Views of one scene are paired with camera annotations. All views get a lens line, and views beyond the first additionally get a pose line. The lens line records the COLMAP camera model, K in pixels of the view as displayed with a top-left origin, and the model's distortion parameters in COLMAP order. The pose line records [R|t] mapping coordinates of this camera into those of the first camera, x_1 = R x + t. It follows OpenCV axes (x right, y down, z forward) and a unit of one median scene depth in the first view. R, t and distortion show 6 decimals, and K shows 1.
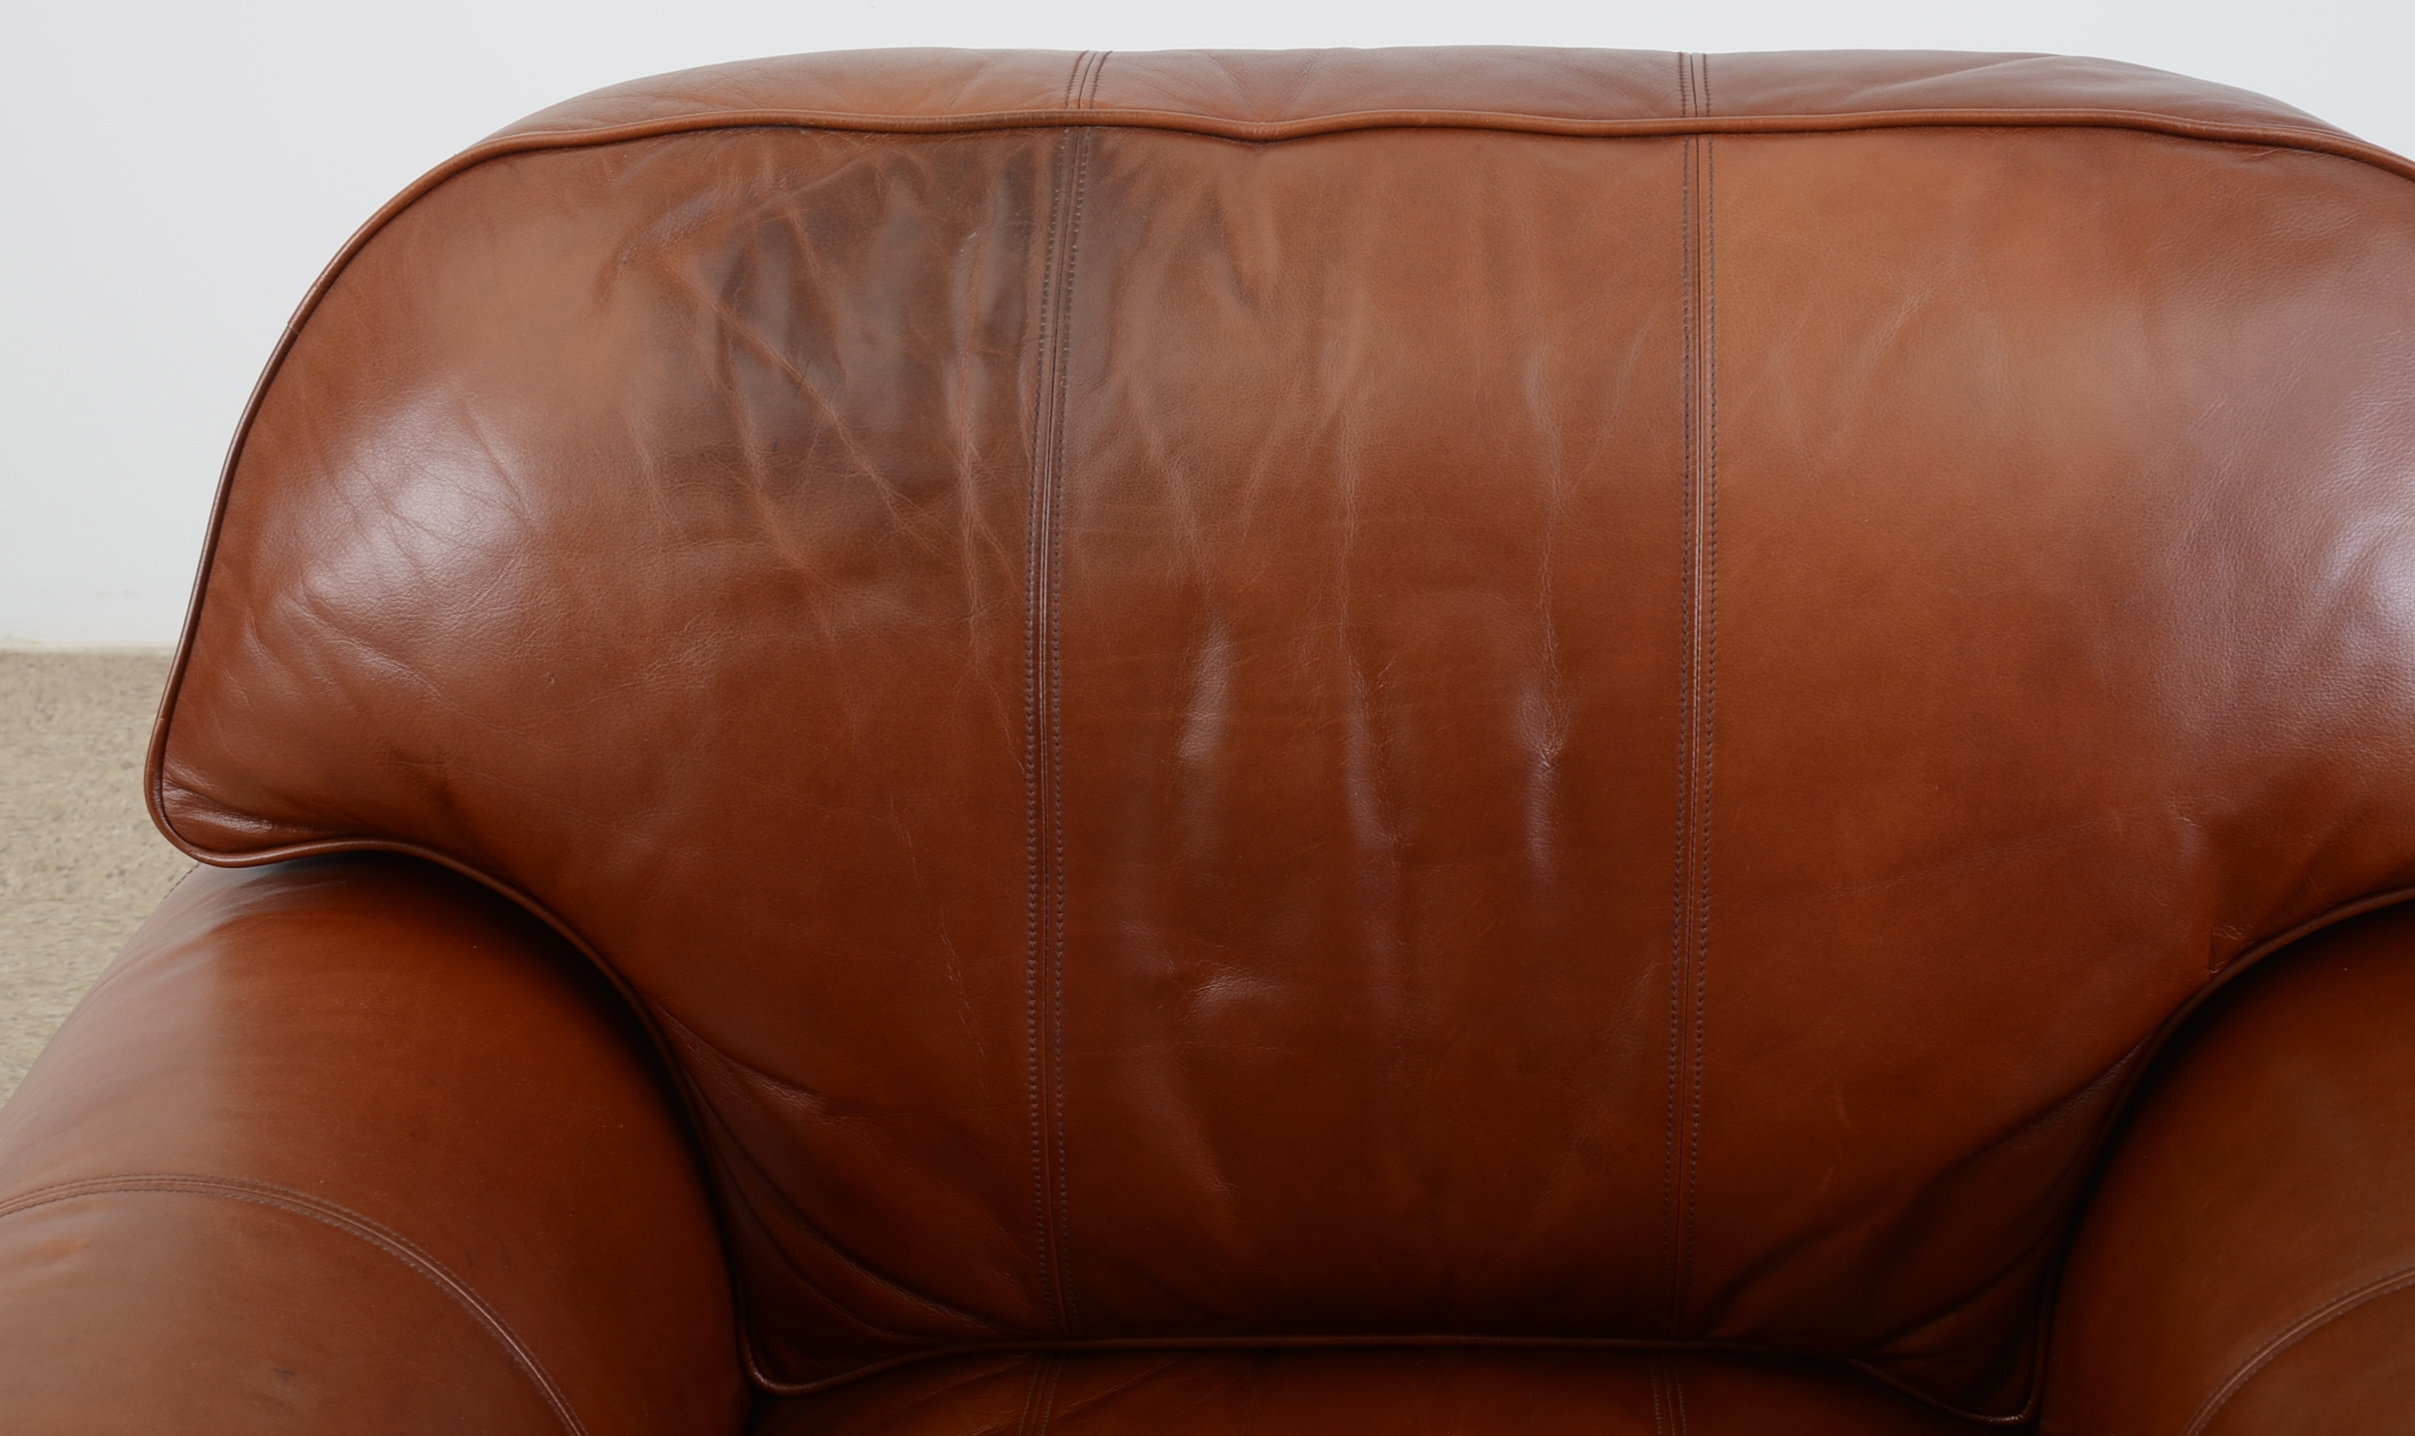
lens RADIAL K [[4300.1, 0, 1168.5], [0, 4300.1, 594.6], [0, 0, 1]] dist [0.161452, 0.226879]
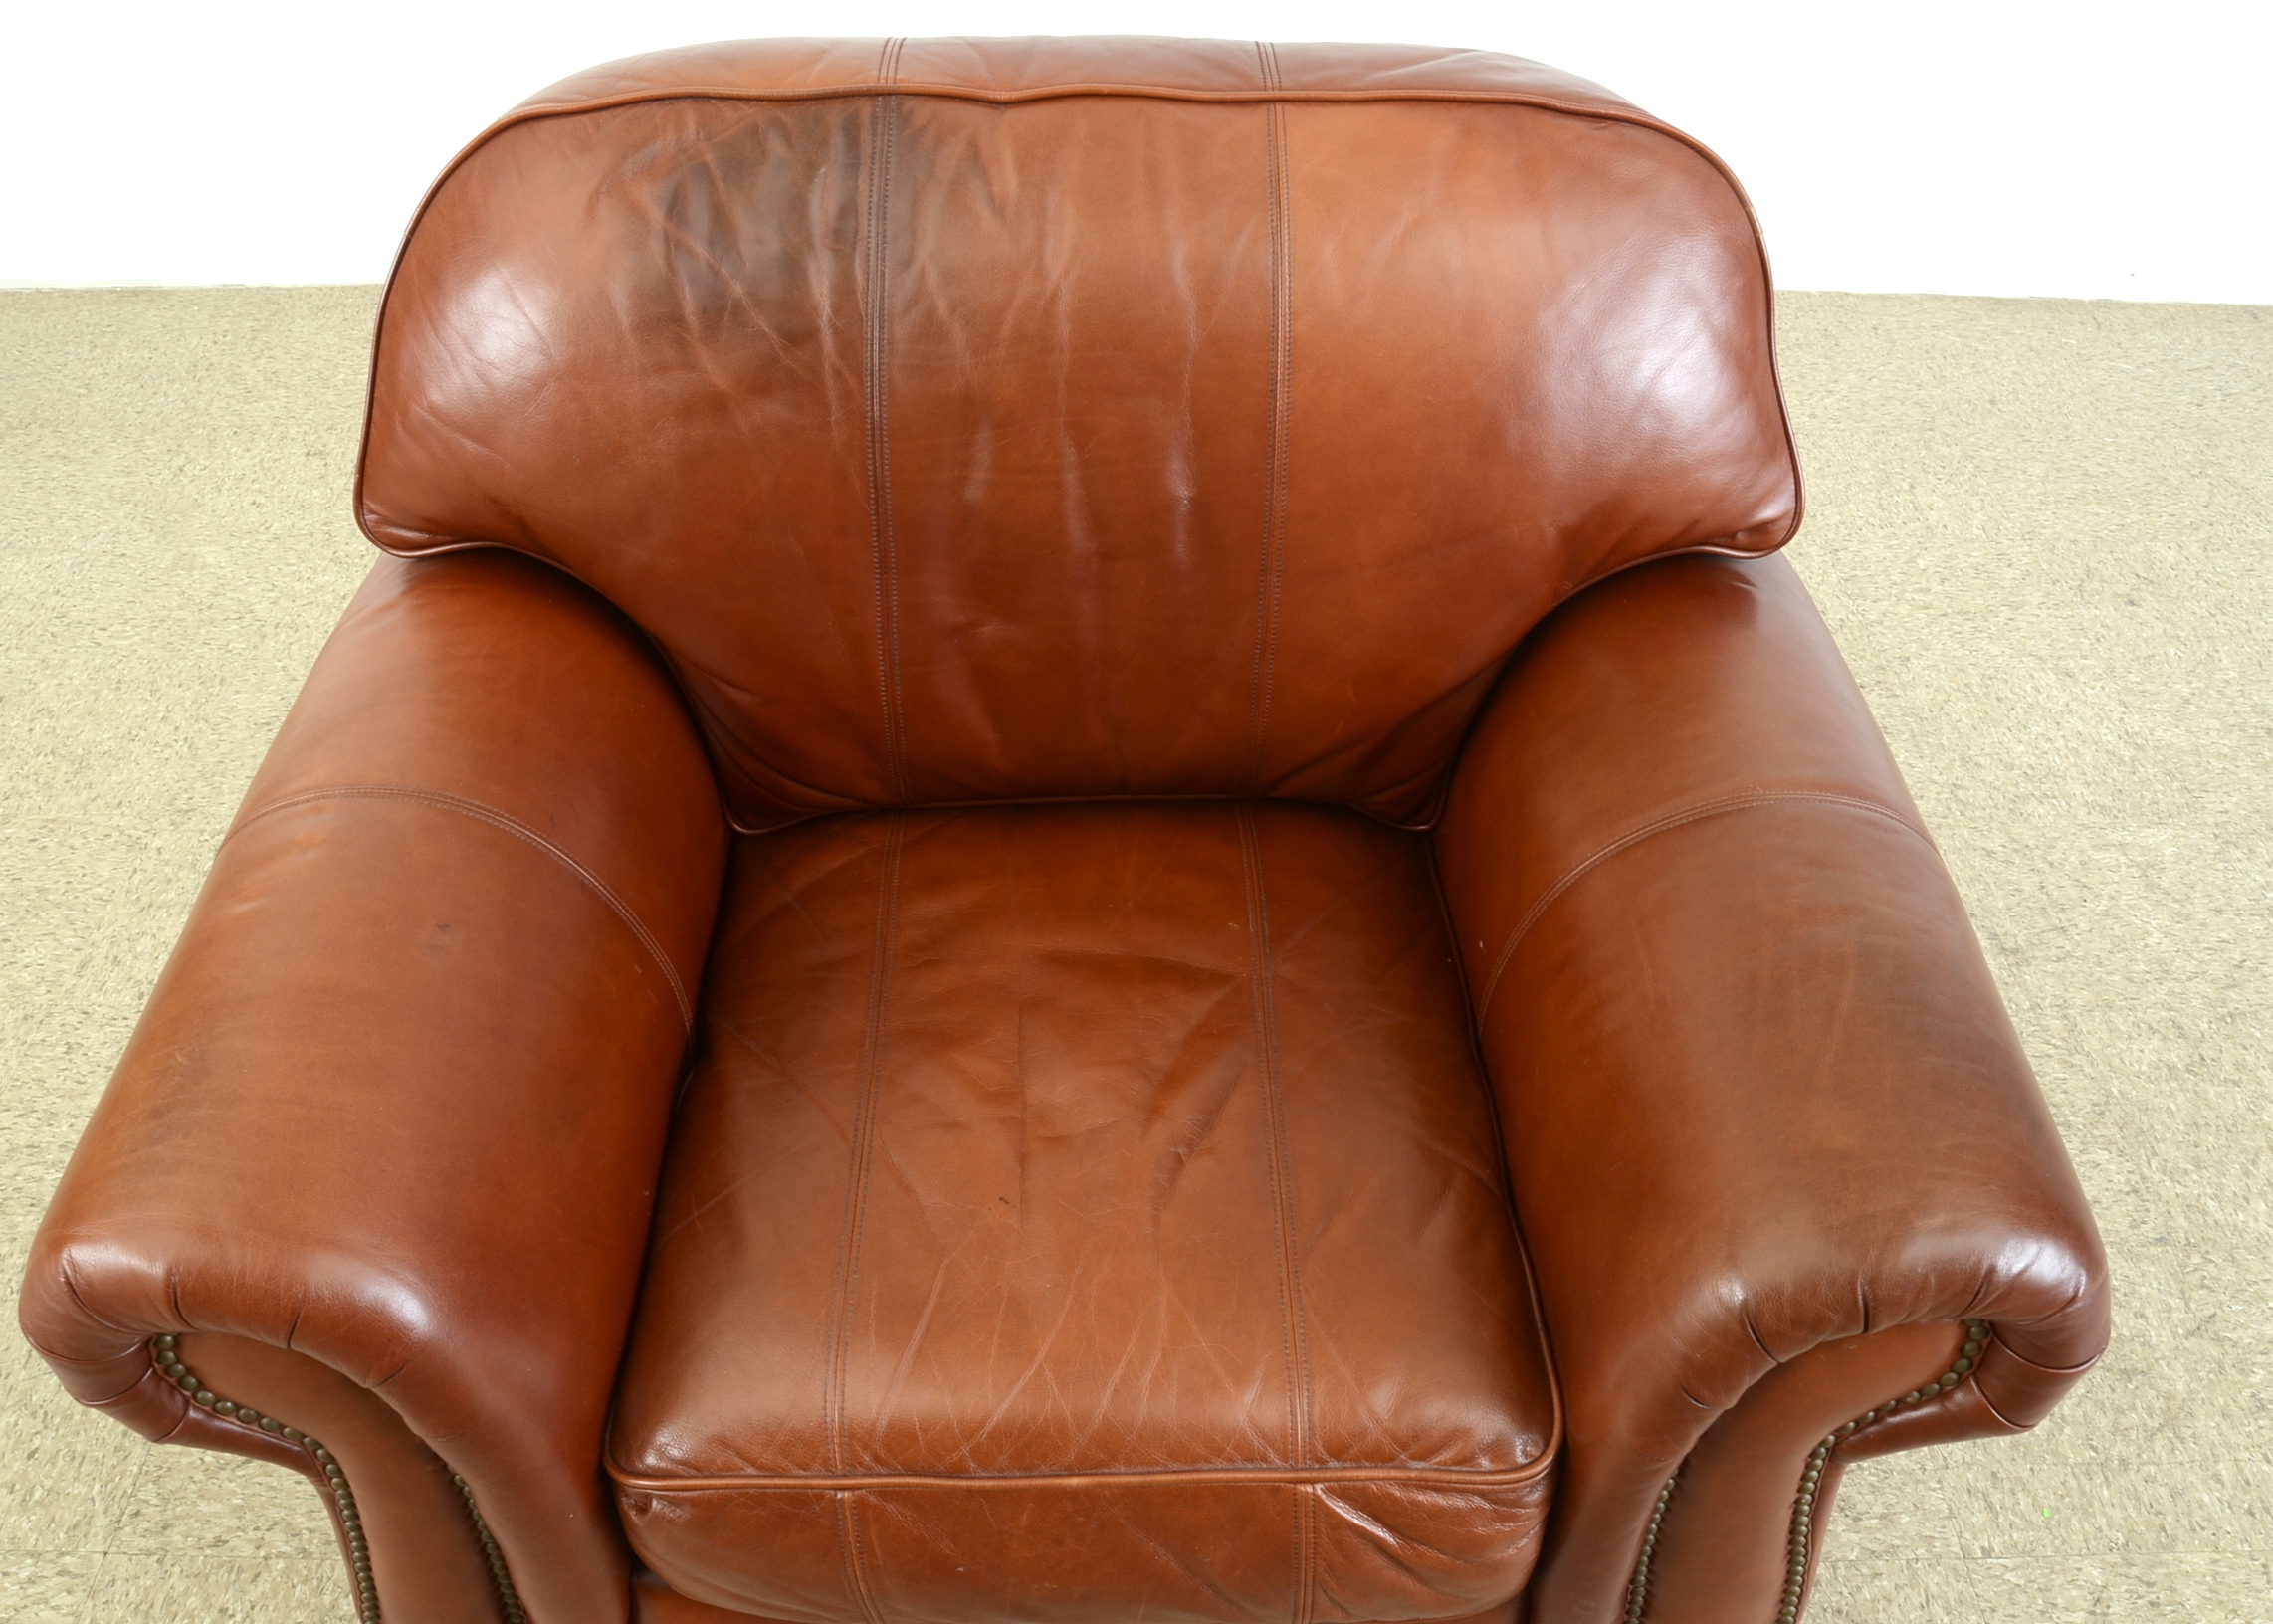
lens RADIAL K [[1846.4, 0, 1136.5], [0, 1846.4, 812.0], [0, 0, 1]] dist [-0.157475, 0.004561]
pose [[0.993584, -0.041790, 0.105091, -0.010358], [0.004051, 0.941782, 0.336199, -0.084052], [-0.113023, -0.333616, 0.935909, 0.293441]]
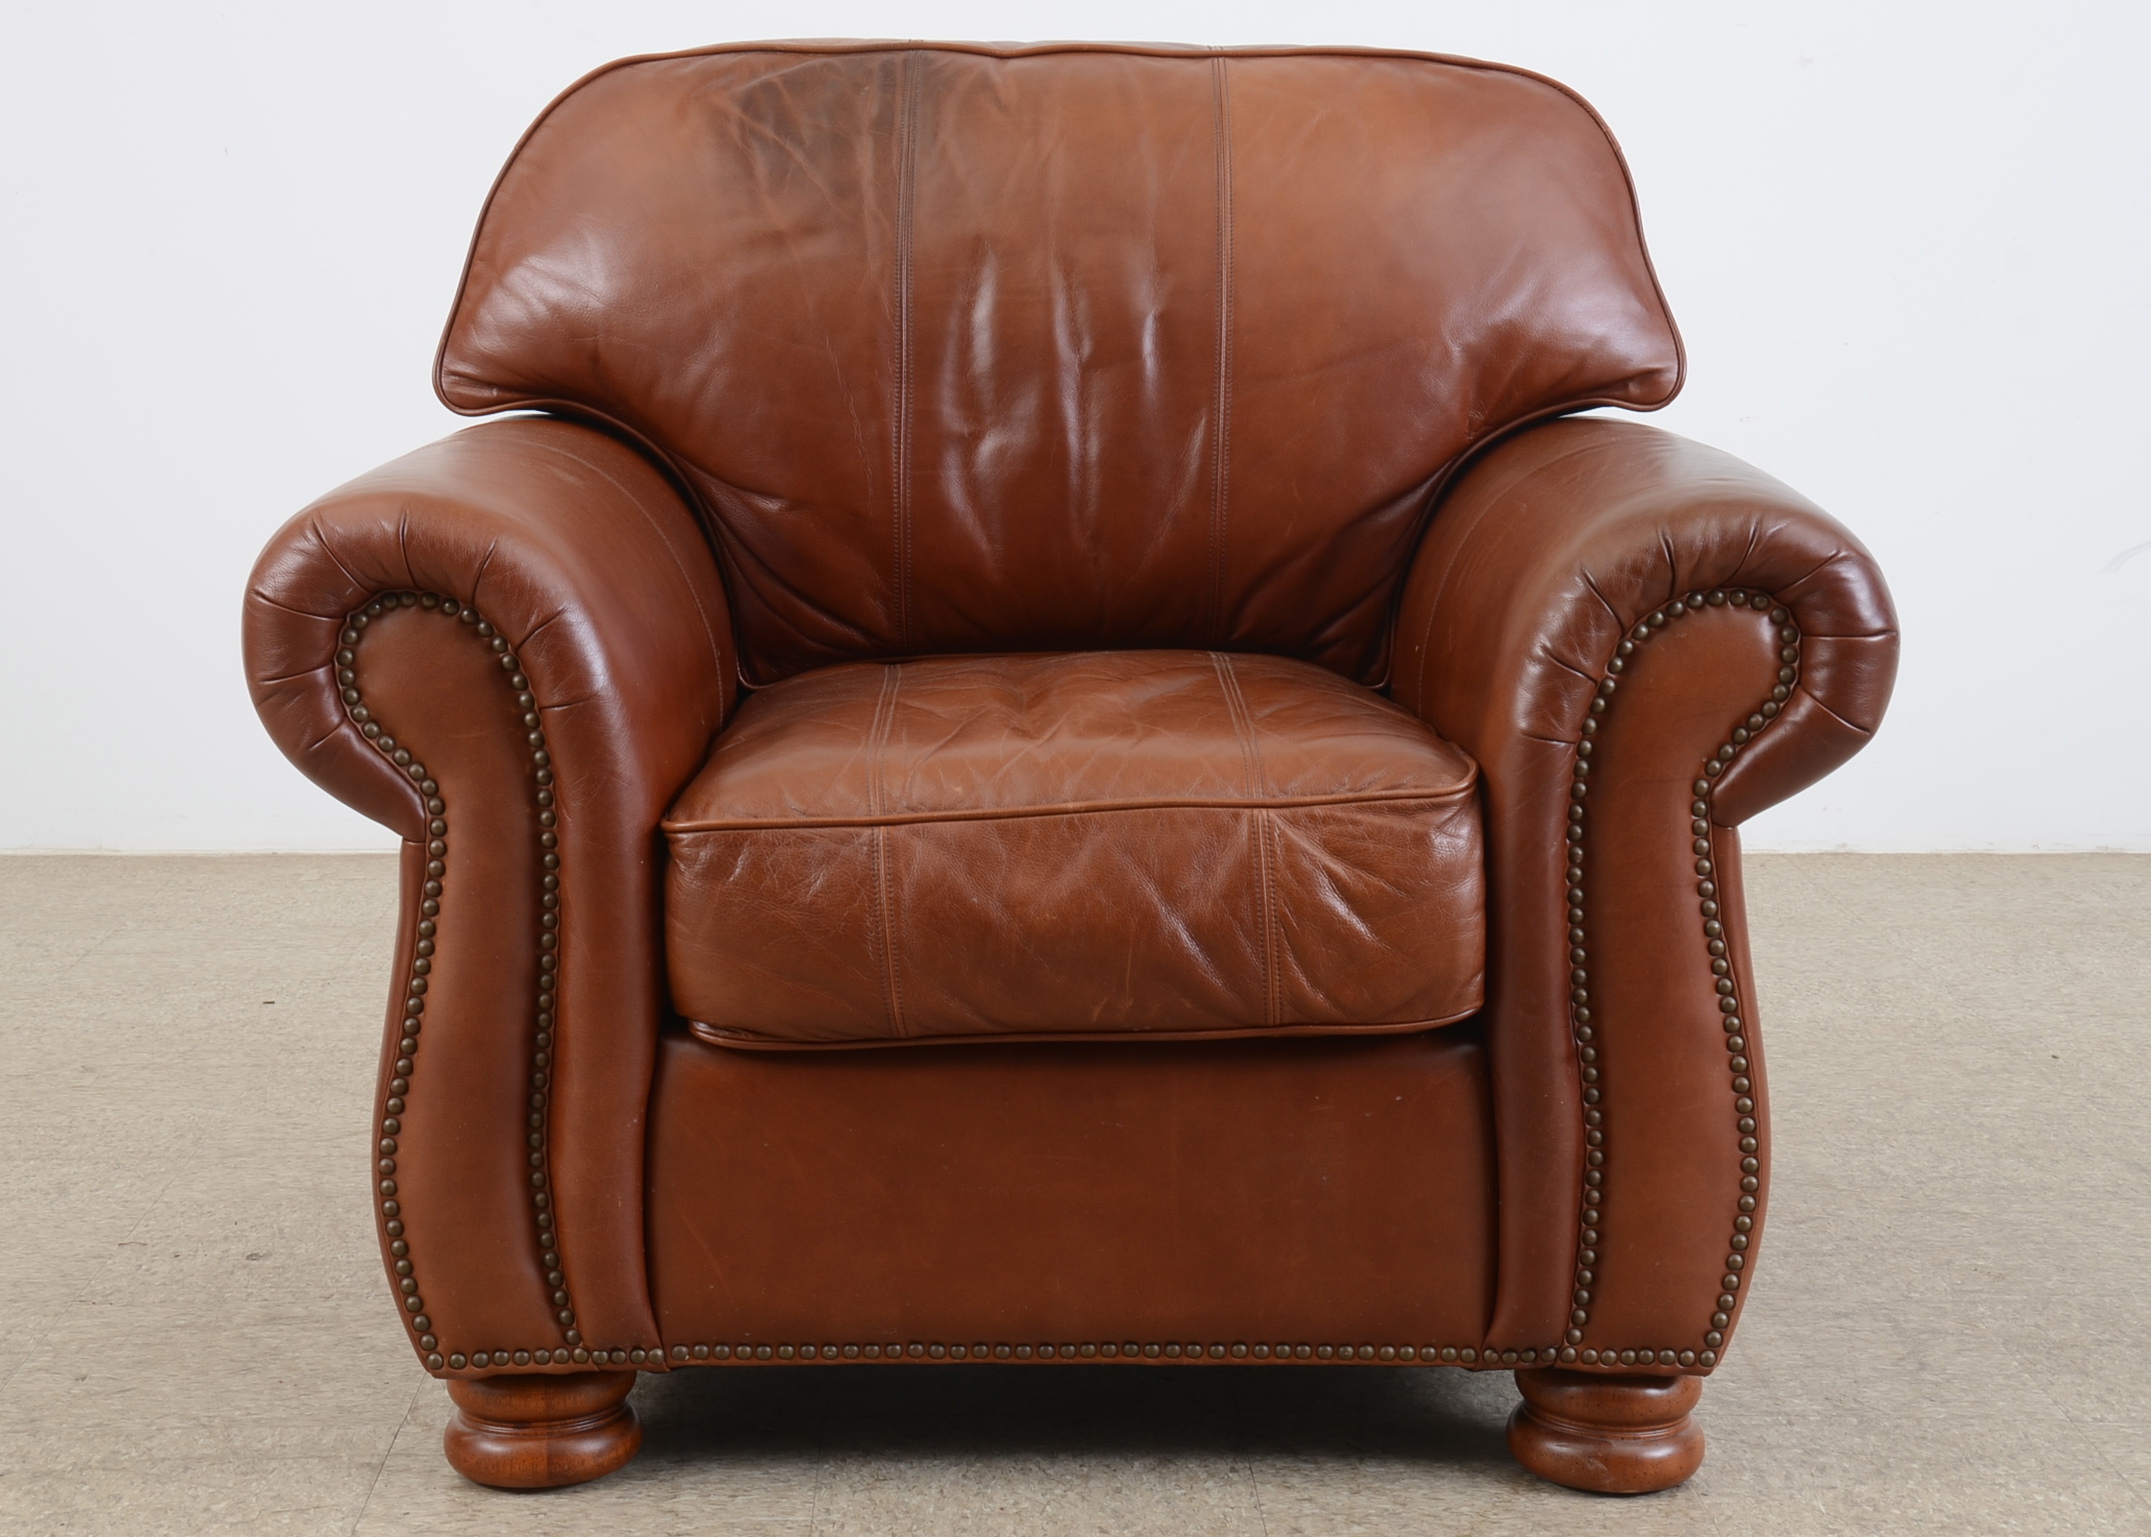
lens RADIAL K [[3208.2, 0, 1075.5], [0, 3208.2, 768.5], [0, 0, 1]] dist [0.035241, 0.054975]
pose [[0.994233, 0.012262, 0.106538, -0.105974], [0.008619, 0.981091, -0.193357, 0.531335], [-0.106895, 0.193160, 0.975327, -0.433194]]
